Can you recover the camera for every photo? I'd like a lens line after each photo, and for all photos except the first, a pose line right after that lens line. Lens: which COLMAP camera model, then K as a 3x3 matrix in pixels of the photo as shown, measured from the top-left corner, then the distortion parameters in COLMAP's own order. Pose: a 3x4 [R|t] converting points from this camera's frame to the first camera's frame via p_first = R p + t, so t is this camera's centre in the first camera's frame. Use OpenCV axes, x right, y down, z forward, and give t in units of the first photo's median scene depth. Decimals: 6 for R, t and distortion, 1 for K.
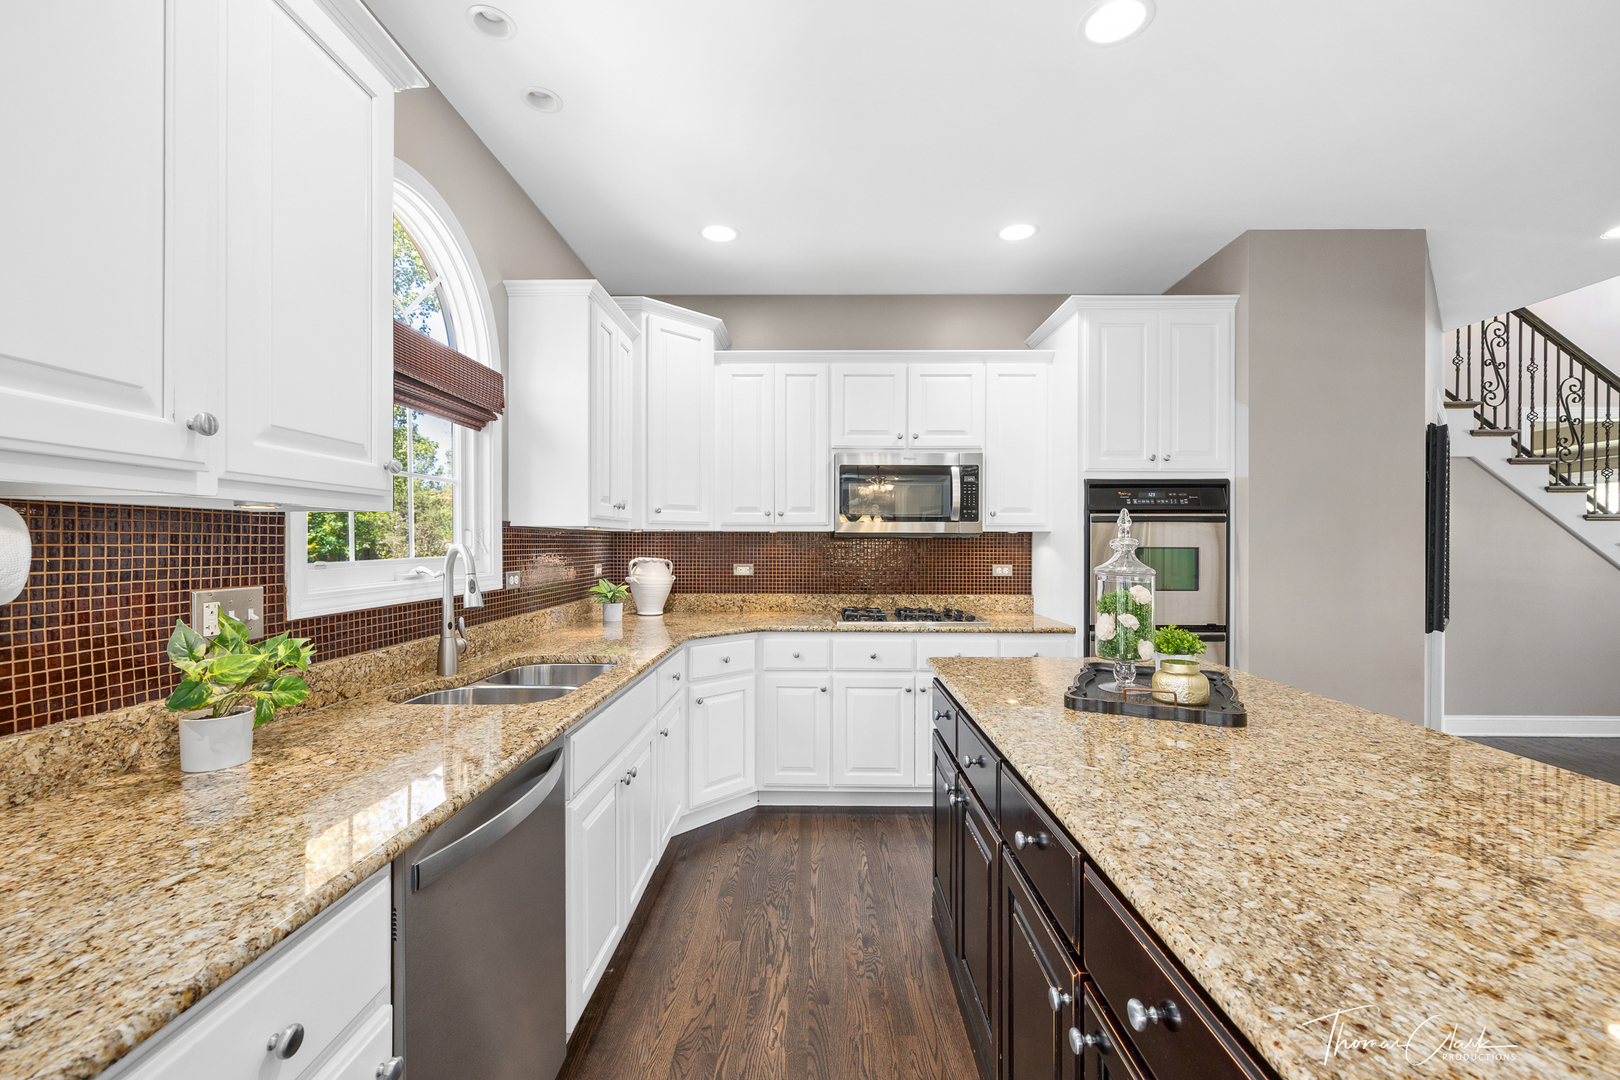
lens RADIAL K [[656.6, 0, 811.1], [0, 656.6, 544.6], [0, 0, 1]] dist [0.000034, -0.000052]
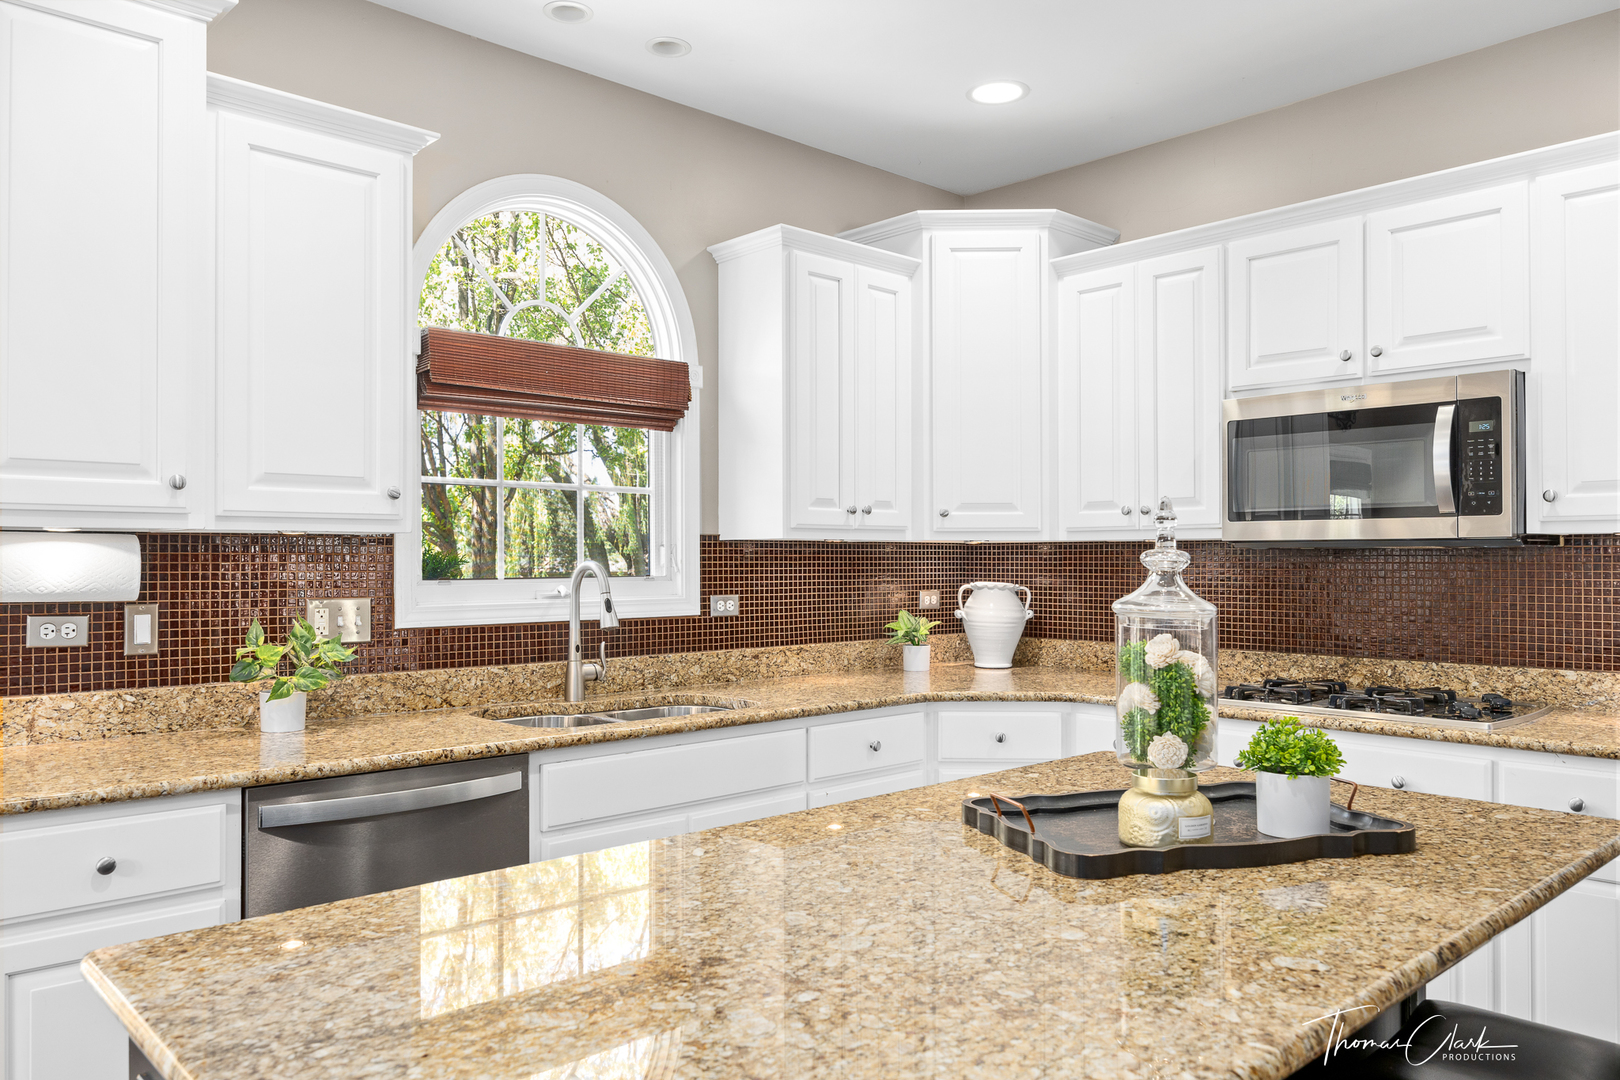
lens RADIAL K [[1163.2, 0, 817.9], [0, 1163.2, 547.7], [0, 0, 1]] dist [0.000543, -0.000861]
pose [[0.694291, -0.010005, -0.719625, 0.564819], [0.000253, 0.999907, -0.013657, 0.000953], [0.719695, 0.009299, 0.694228, 0.057946]]
